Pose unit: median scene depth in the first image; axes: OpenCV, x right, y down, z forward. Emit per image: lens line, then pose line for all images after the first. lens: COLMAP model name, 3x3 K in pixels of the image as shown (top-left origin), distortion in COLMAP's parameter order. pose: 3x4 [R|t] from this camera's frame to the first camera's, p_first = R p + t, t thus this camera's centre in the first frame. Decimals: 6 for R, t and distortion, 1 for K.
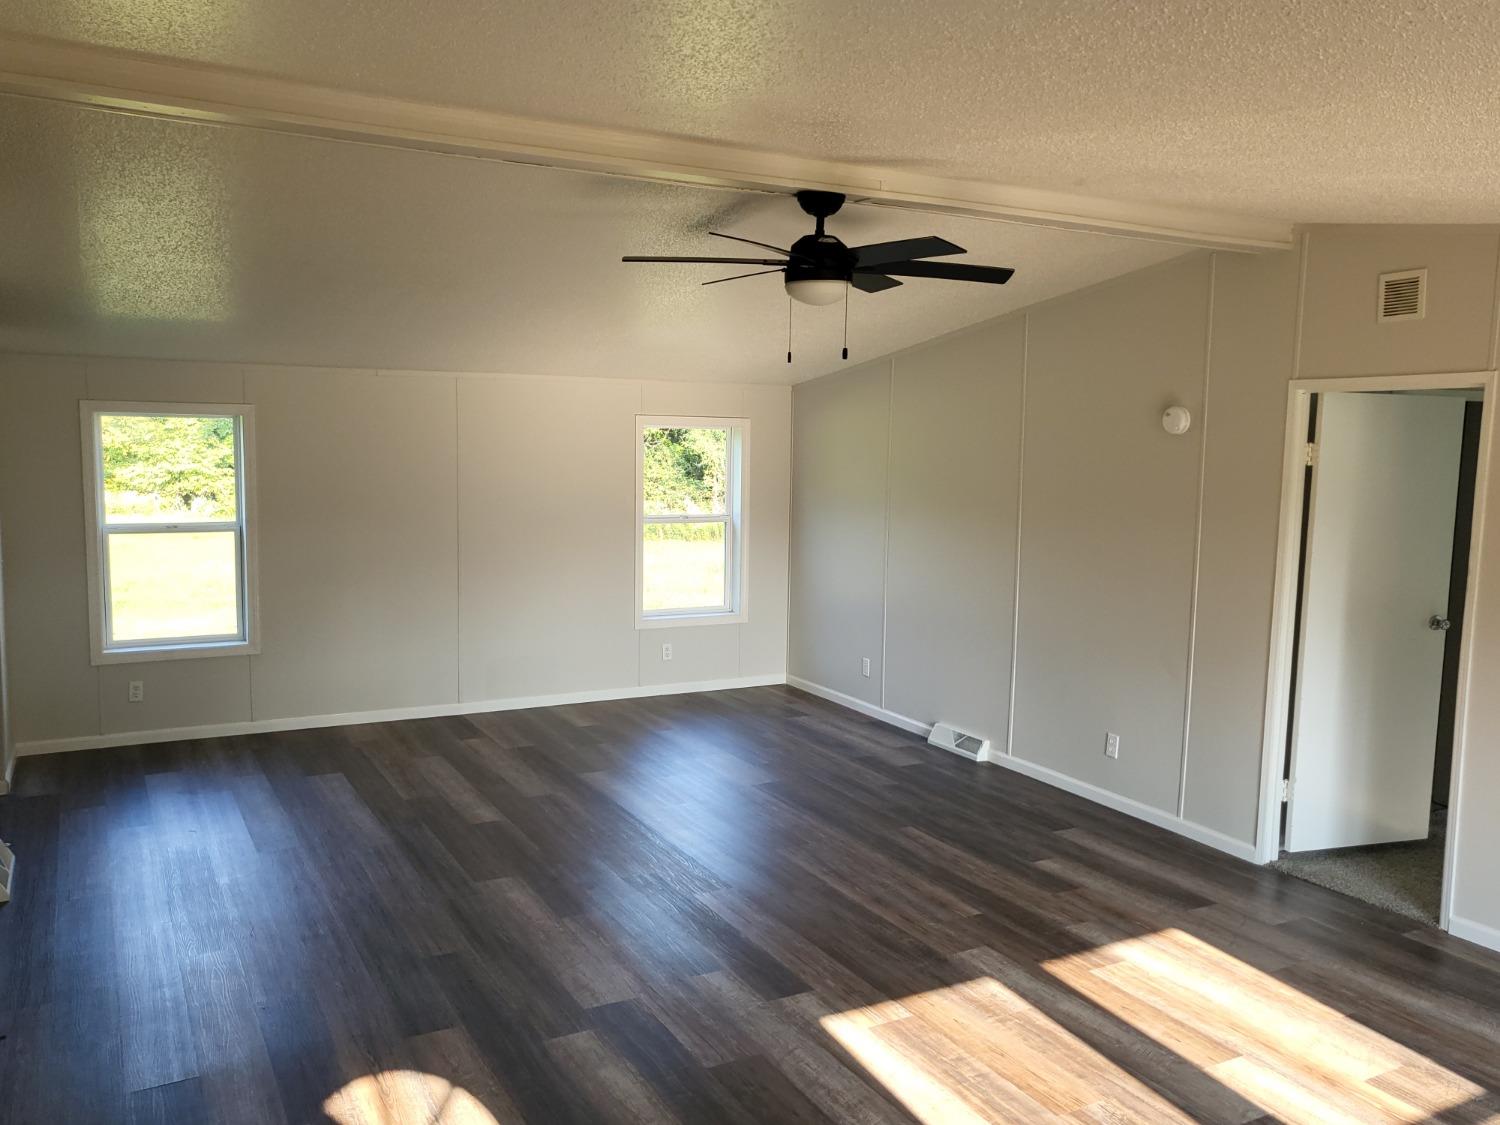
lens RADIAL K [[1222.7, 0, 748.7], [0, 1222.7, 563.9], [0, 0, 1]] dist [-0.007452, -0.000646]
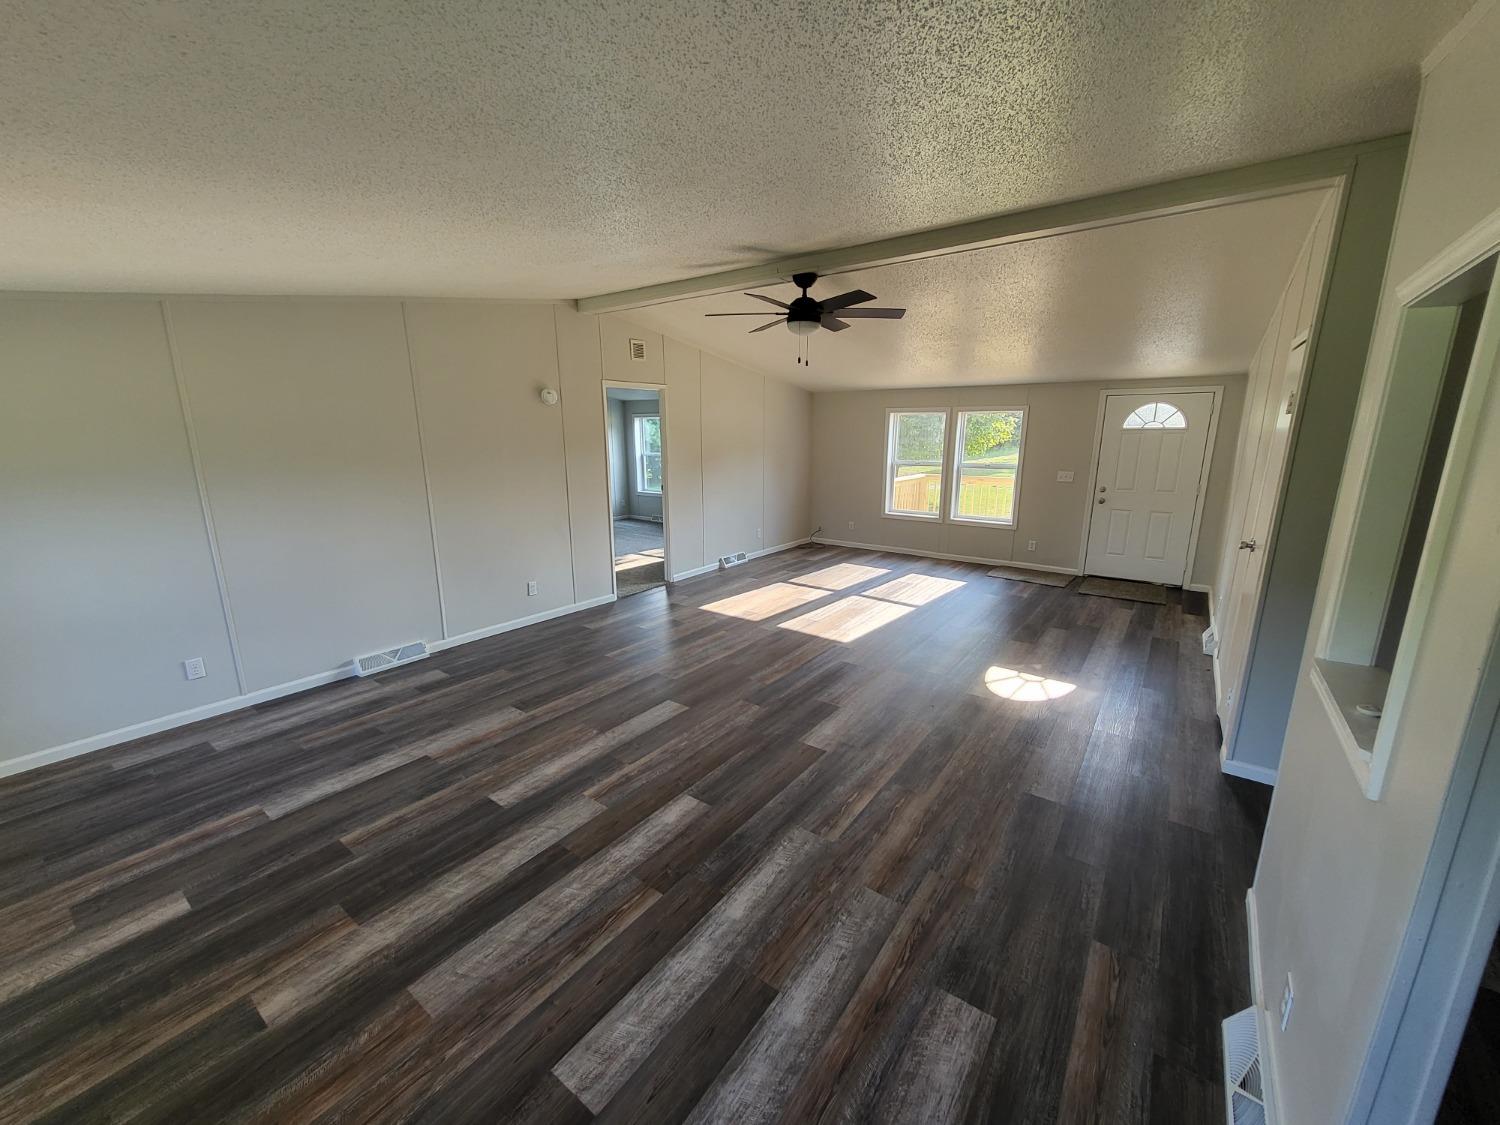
lens RADIAL K [[599.5, 0, 748.4], [0, 599.5, 565.1], [0, 0, 1]] dist [-0.000121, -0.000010]
pose [[-0.428777, -0.214000, 0.877698, -0.570214], [0.093658, 0.955774, 0.278791, -0.091258], [-0.898542, 0.201743, -0.389771, 1.039785]]
